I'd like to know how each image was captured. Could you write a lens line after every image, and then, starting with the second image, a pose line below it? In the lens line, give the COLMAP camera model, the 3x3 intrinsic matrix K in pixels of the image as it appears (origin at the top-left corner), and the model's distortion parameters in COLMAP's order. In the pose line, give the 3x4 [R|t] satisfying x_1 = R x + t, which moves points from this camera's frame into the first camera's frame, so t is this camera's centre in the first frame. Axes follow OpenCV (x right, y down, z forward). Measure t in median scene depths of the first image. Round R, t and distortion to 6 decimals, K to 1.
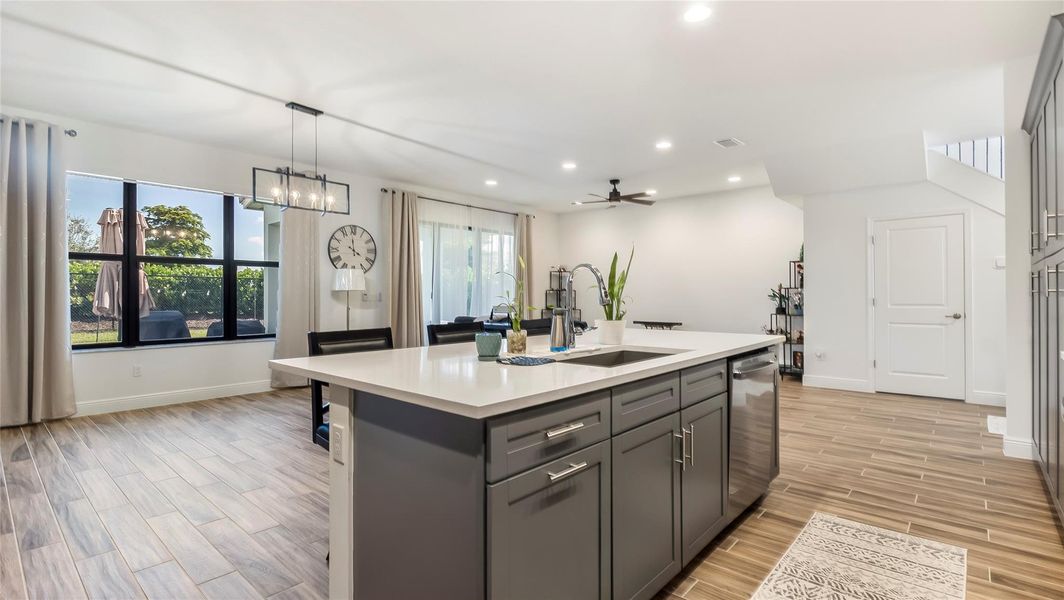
lens RADIAL K [[474.3, 0, 557.2], [0, 474.3, 293.2], [0, 0, 1]] dist [-0.001738, 0.000369]
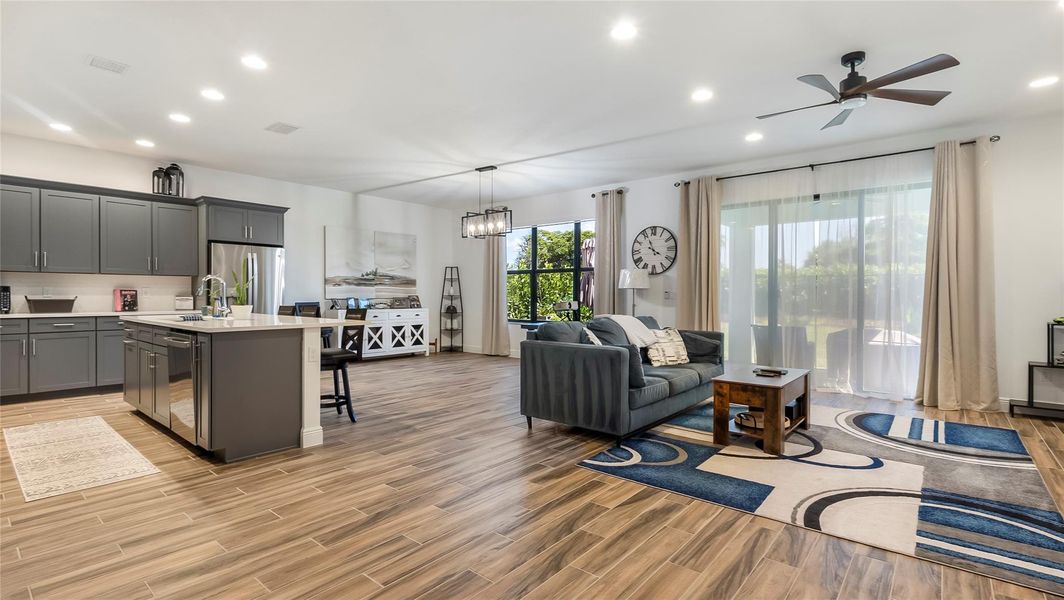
lens RADIAL K [[506.3, 0, 540.2], [0, 506.3, 299.0], [0, 0, 1]] dist [-0.004354, 0.000139]
pose [[0.020735, 0.009455, -0.999740, 0.683376], [0.002341, 0.999952, 0.009506, 0.006222], [0.999782, -0.002538, 0.020711, 0.719742]]
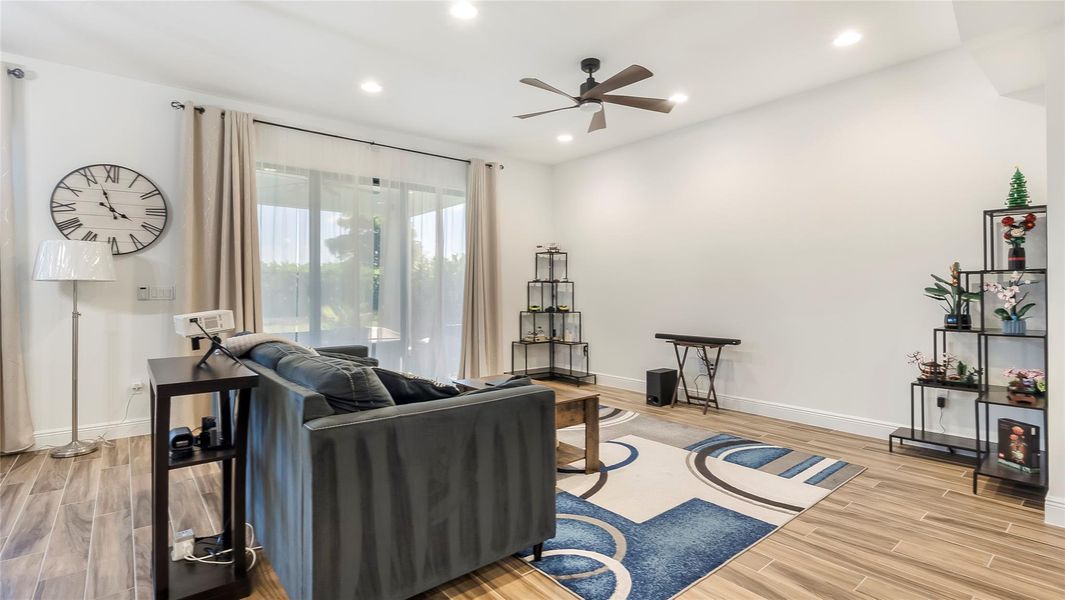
lens RADIAL K [[494.3, 0, 549.0], [0, 494.3, 288.1], [0, 0, 1]] dist [-0.006323, 0.000199]
pose [[0.985504, -0.002096, -0.169642, 0.179411], [0.001862, 0.999997, -0.001535, 0.004624], [0.169644, 0.001197, 0.985505, 0.508629]]
